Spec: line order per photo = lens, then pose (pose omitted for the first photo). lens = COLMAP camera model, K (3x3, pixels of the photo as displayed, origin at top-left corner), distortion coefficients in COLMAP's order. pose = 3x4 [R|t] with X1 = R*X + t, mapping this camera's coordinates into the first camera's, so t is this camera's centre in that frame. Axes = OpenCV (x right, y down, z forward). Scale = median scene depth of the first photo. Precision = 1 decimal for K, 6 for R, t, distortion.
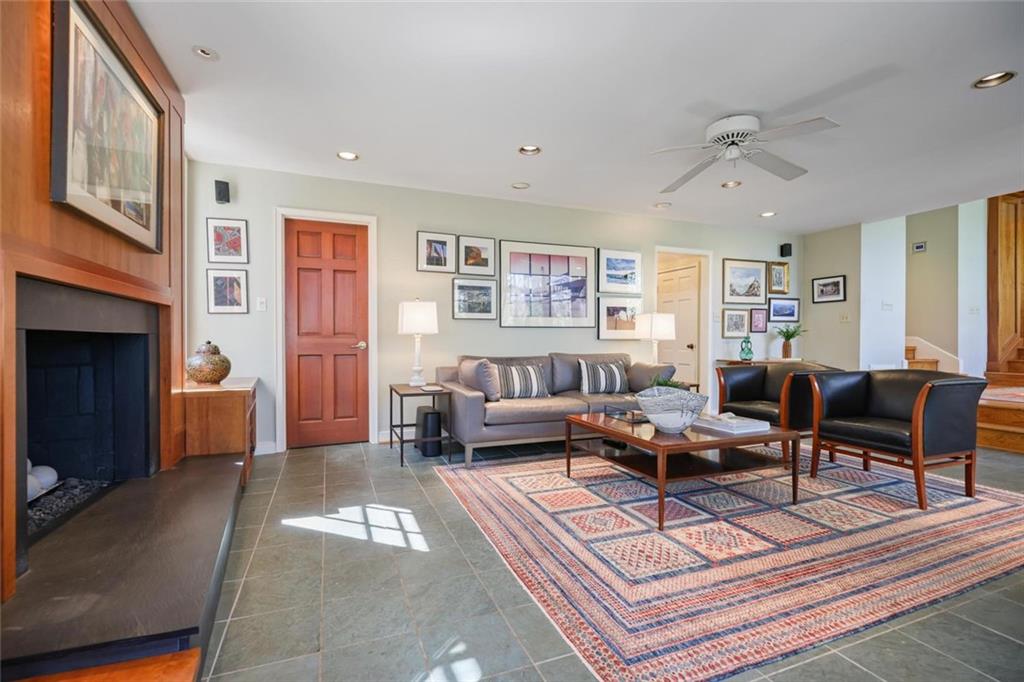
lens RADIAL K [[464.6, 0, 514.7], [0, 464.6, 342.7], [0, 0, 1]] dist [-0.011527, 0.003273]
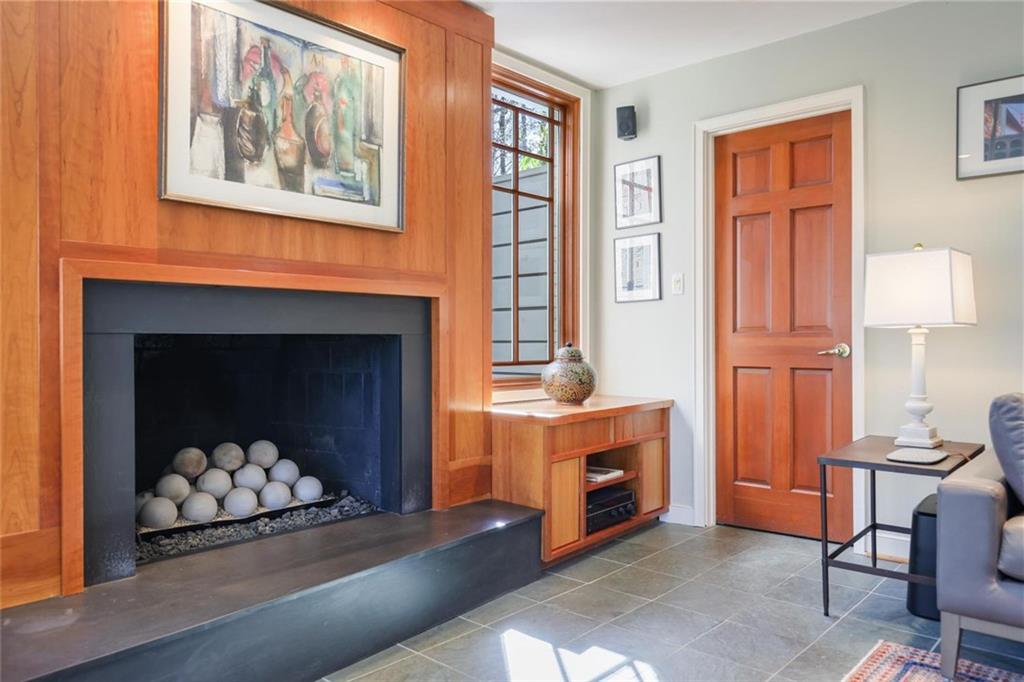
lens RADIAL K [[730.7, 0, 509.4], [0, 730.7, 342.4], [0, 0, 1]] dist [-0.004815, -0.004695]
pose [[0.427929, 0.001269, -0.903812, 0.260938], [-0.000955, 0.999999, 0.000952, -0.004362], [0.903812, 0.000456, 0.427929, 0.384601]]
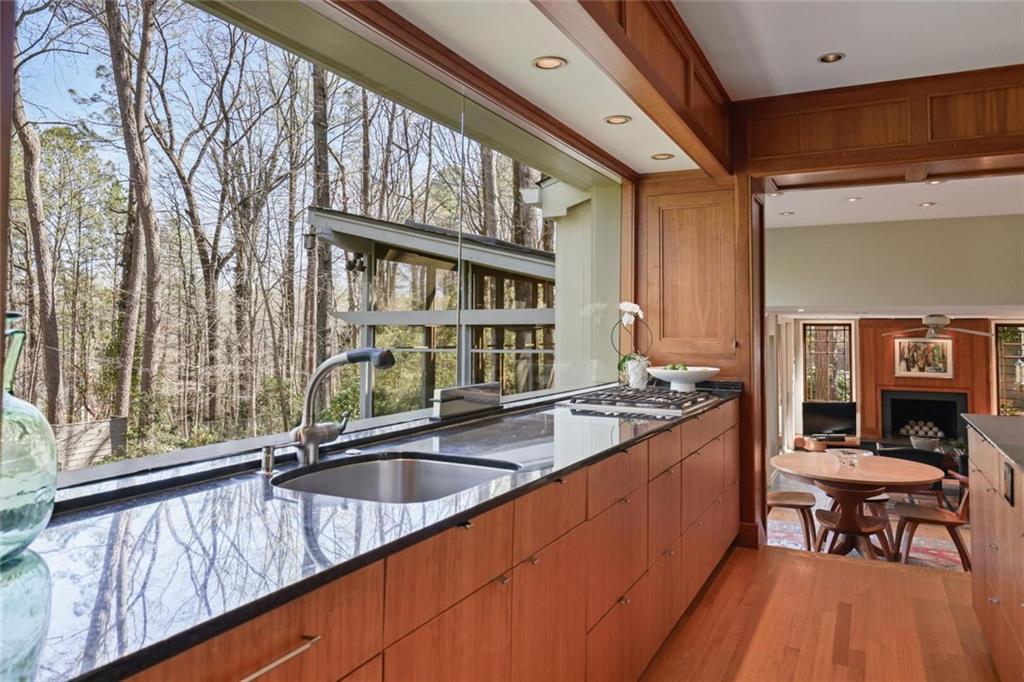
lens RADIAL K [[700.5, 0, 533.3], [0, 700.5, 297.5], [0, 0, 1]] dist [0.007404, -0.003830]
pose [[-0.744032, -0.027331, -0.667585, 3.119924], [-0.002907, 0.999286, -0.037671, -0.360115], [0.668137, -0.026088, -0.743580, 1.722130]]
